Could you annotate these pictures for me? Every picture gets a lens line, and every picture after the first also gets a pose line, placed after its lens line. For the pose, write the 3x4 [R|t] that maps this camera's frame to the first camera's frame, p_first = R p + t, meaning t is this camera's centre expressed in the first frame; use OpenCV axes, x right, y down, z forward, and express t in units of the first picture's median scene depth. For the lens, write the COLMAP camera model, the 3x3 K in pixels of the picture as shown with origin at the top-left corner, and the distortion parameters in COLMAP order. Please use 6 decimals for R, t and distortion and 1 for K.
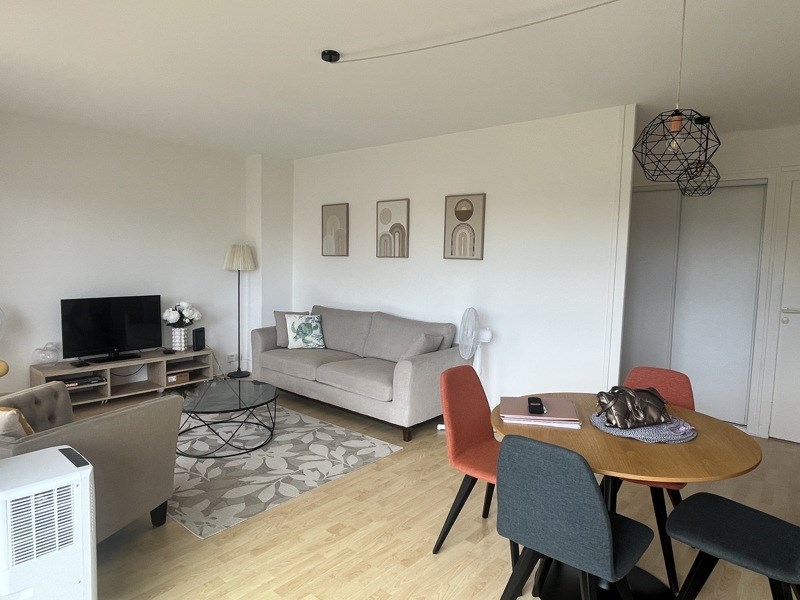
lens RADIAL K [[490.6, 0, 399.1], [0, 490.6, 299.3], [0, 0, 1]] dist [0.000405, 0.000075]
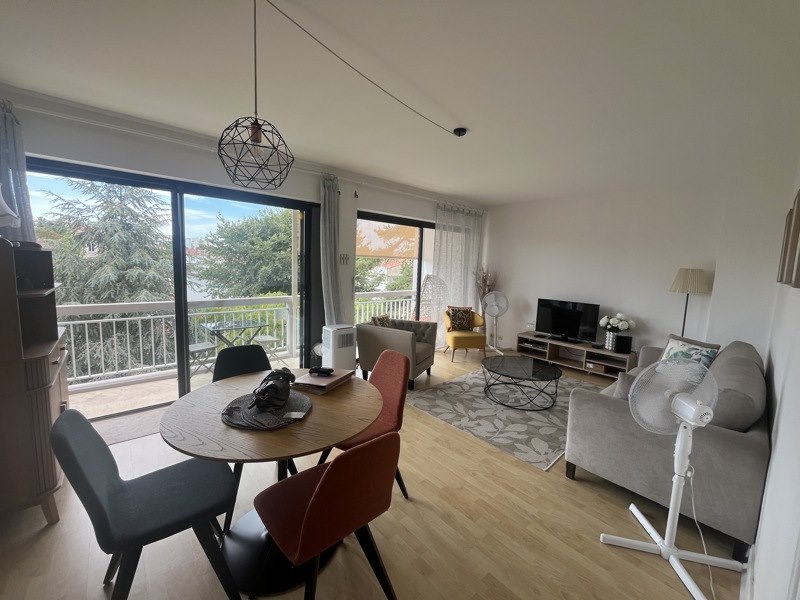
lens RADIAL K [[323.8, 0, 399.7], [0, 323.8, 299.6], [0, 0, 1]] dist [0.000689, 0.000022]
pose [[-0.132801, 0.082499, -0.987703, 0.682627], [-0.128492, 0.986687, 0.099690, -0.058670], [0.982779, 0.140151, -0.120432, 0.790453]]
